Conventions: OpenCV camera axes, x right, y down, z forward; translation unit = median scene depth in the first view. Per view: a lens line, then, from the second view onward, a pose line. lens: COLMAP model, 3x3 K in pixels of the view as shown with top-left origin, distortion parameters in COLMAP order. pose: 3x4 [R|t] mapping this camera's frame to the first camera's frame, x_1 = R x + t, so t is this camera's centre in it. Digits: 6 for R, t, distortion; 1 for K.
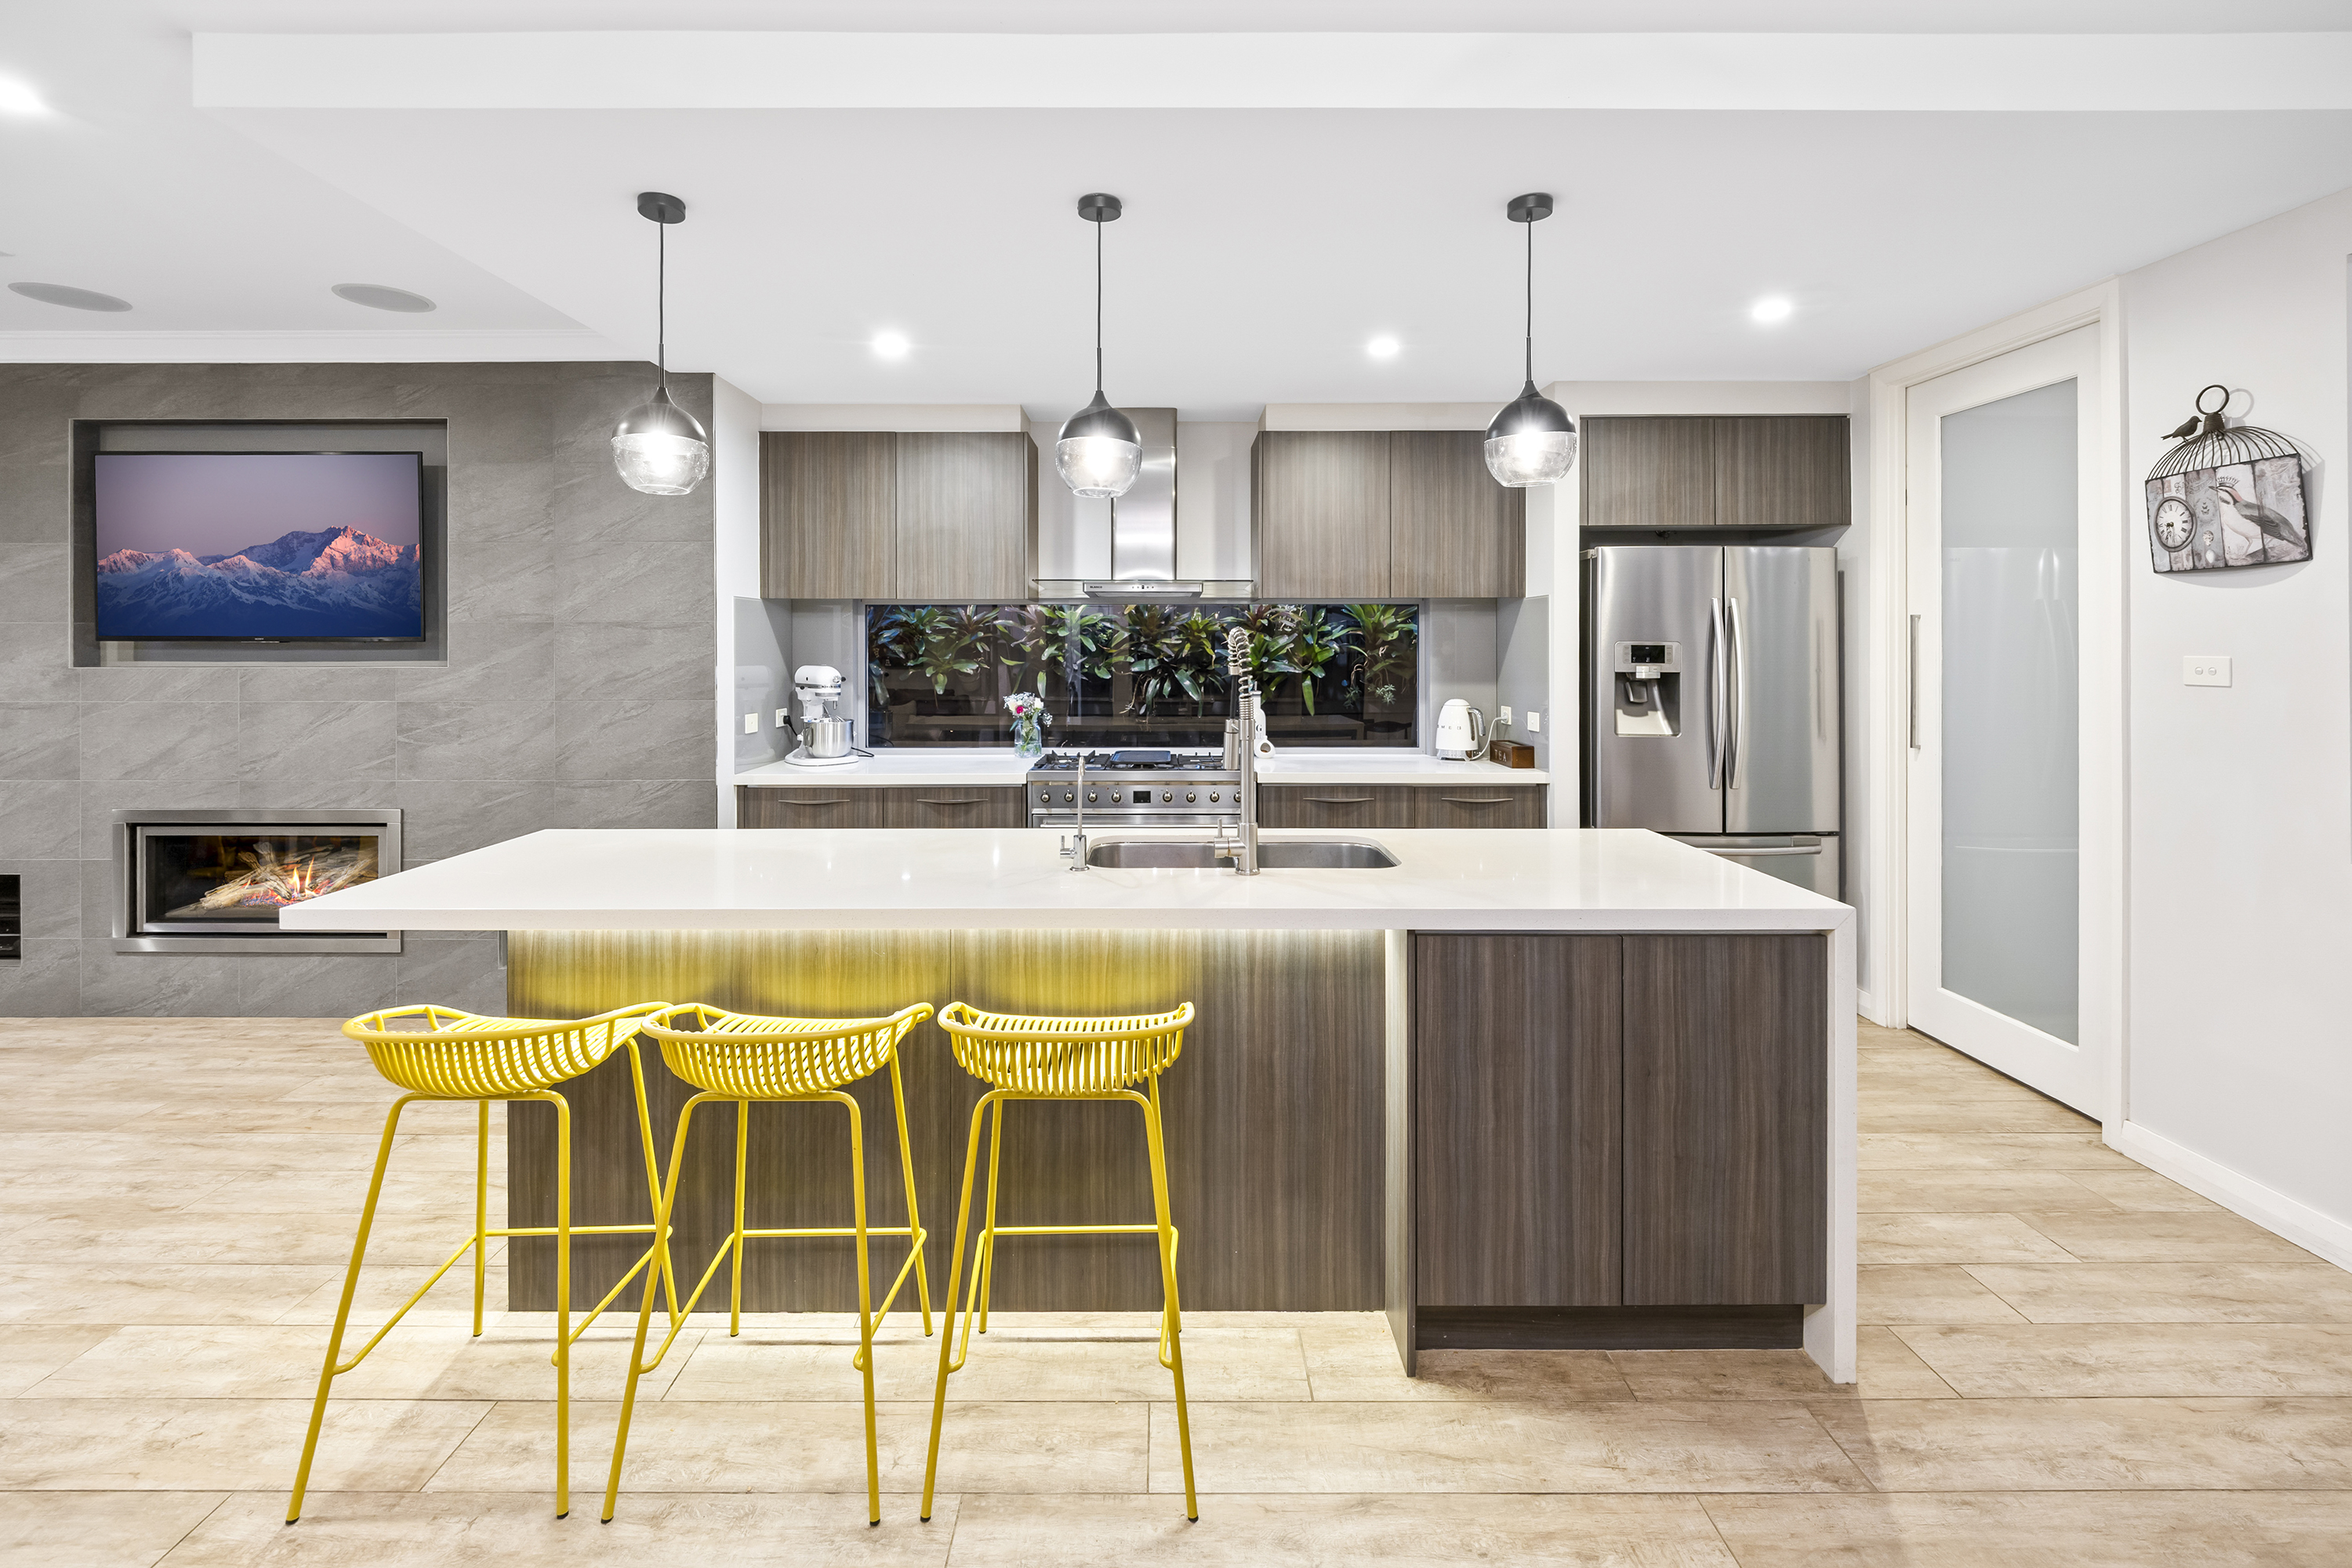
lens RADIAL K [[959.9, 0, 1180.4], [0, 959.9, 658.7], [0, 0, 1]] dist [-0.001611, 0.000878]
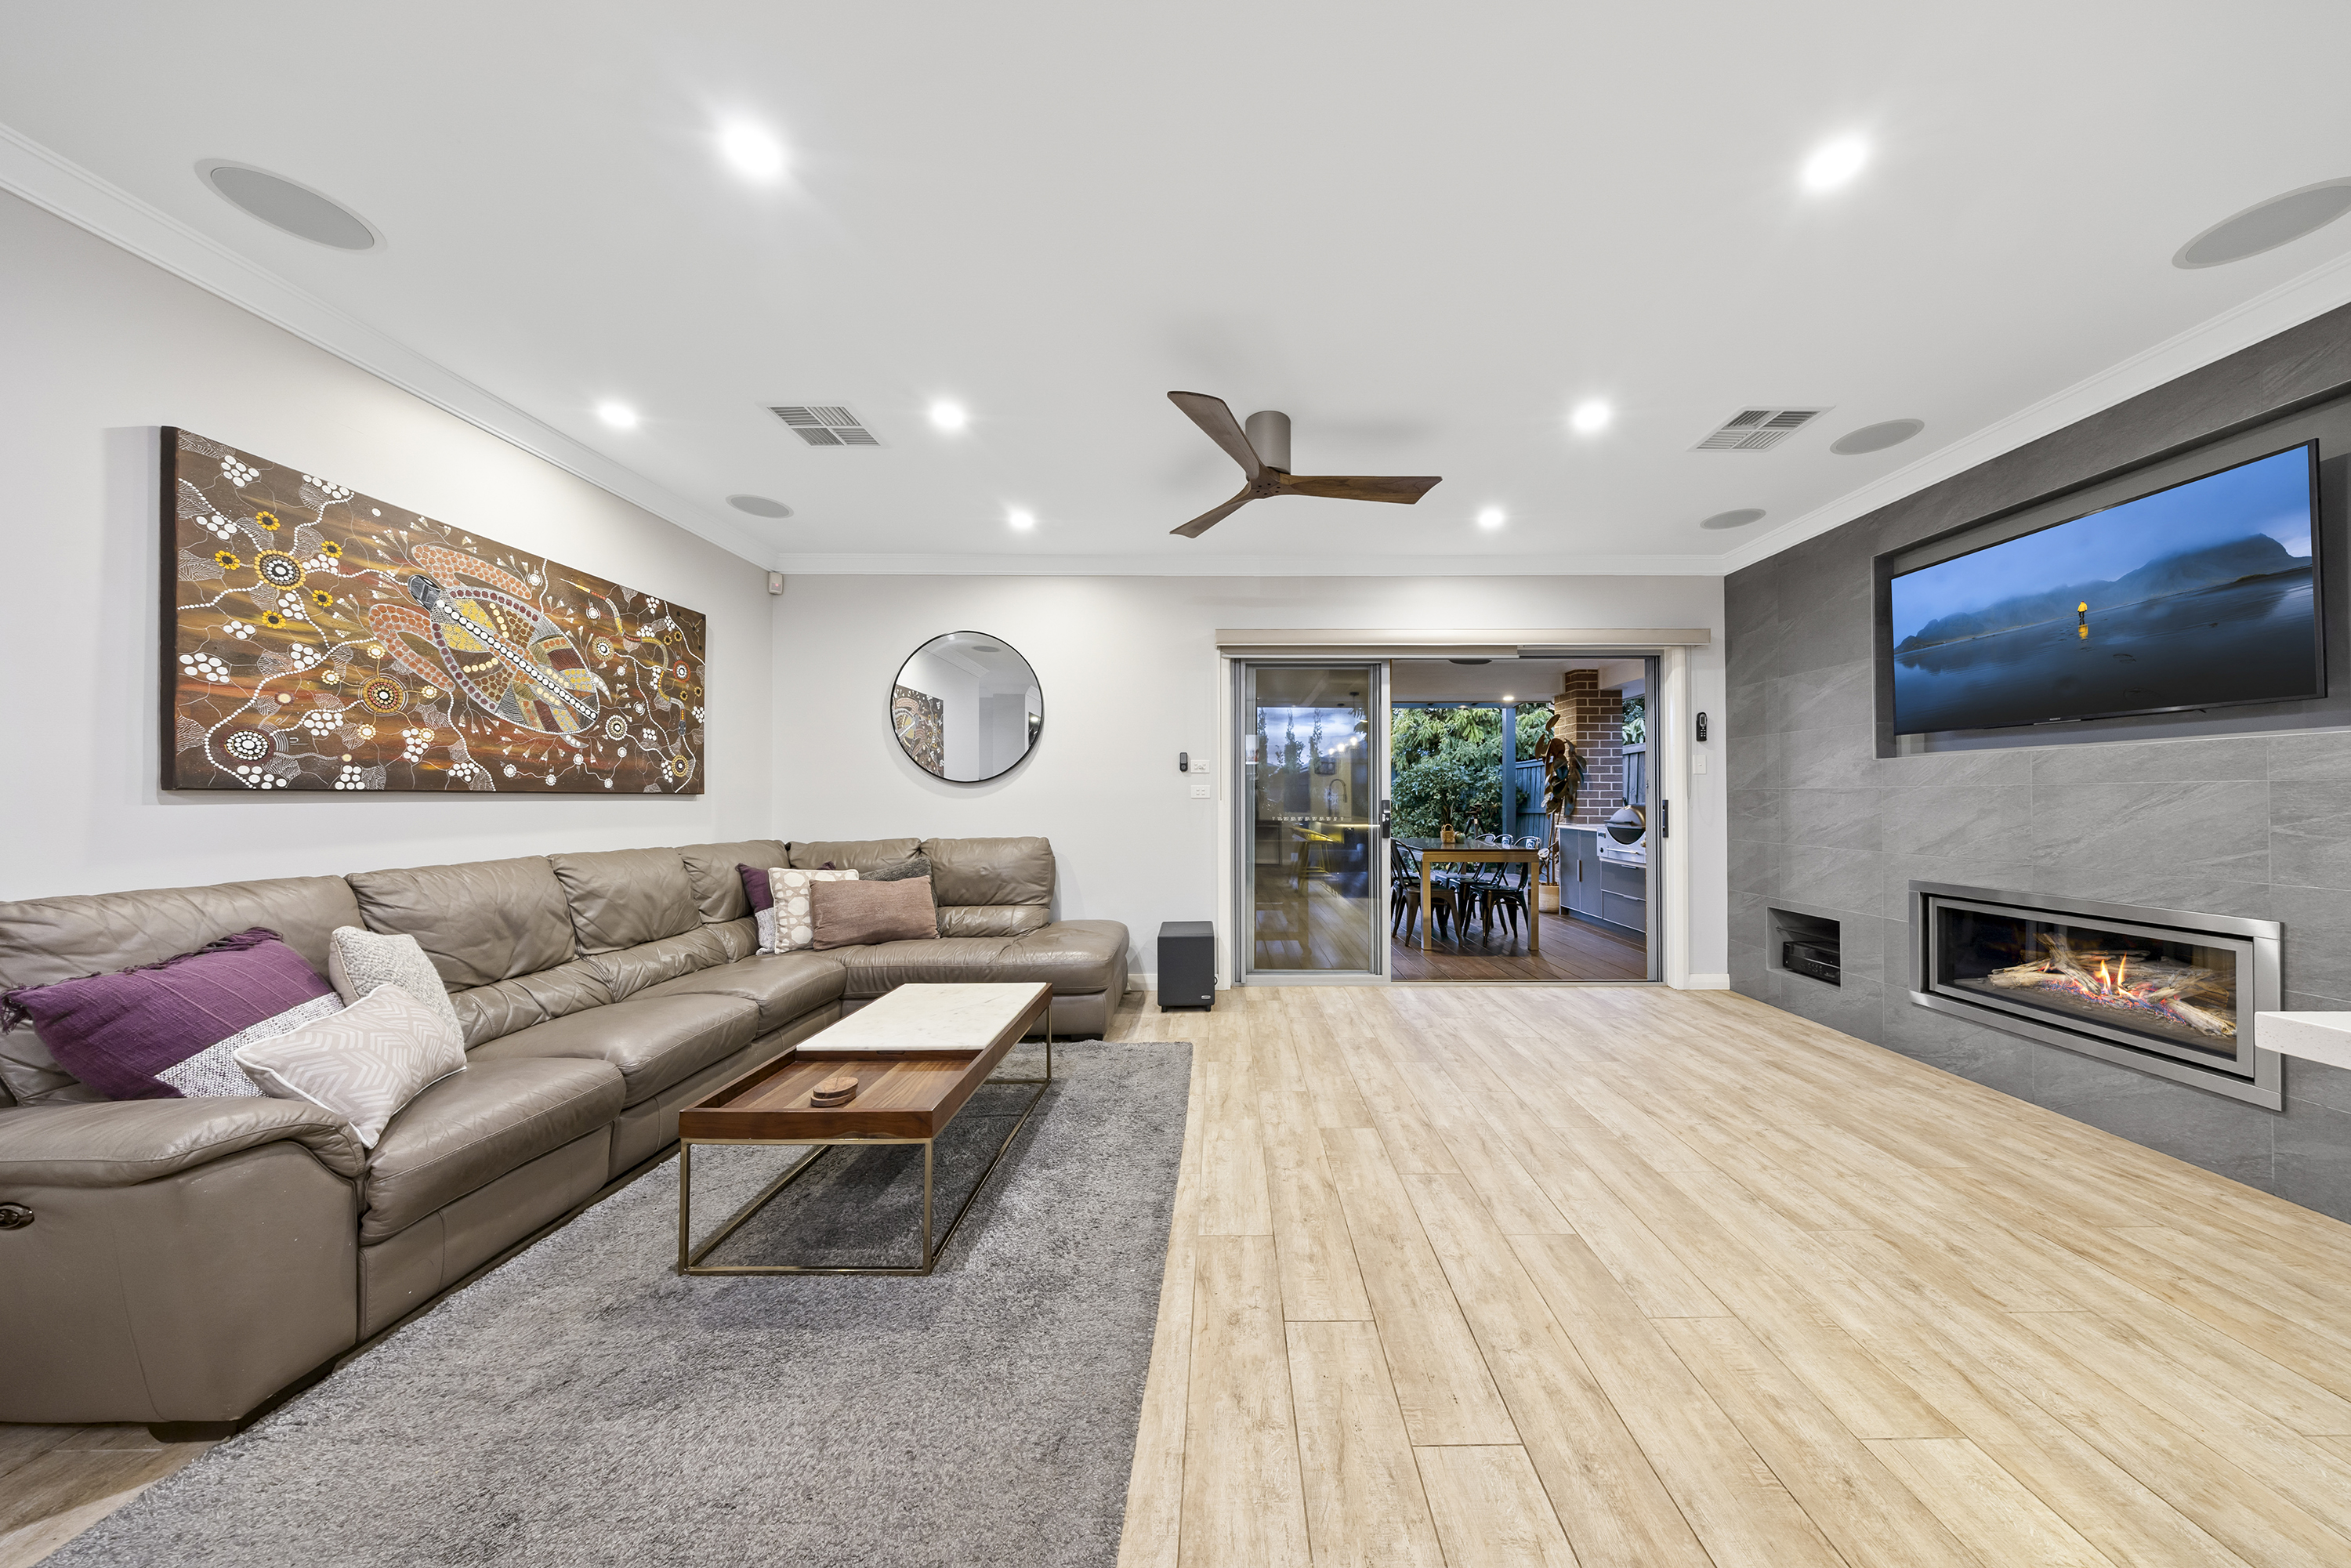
lens RADIAL K [[719.6, 0, 1187.8], [0, 719.6, 794.3], [0, 0, 1]] dist [-0.001414, 0.002246]
pose [[-0.038013, -0.004199, -0.999268, -0.270899], [0.004009, 0.999982, -0.004355, 0.071711], [0.999269, -0.004172, -0.037995, 0.209740]]
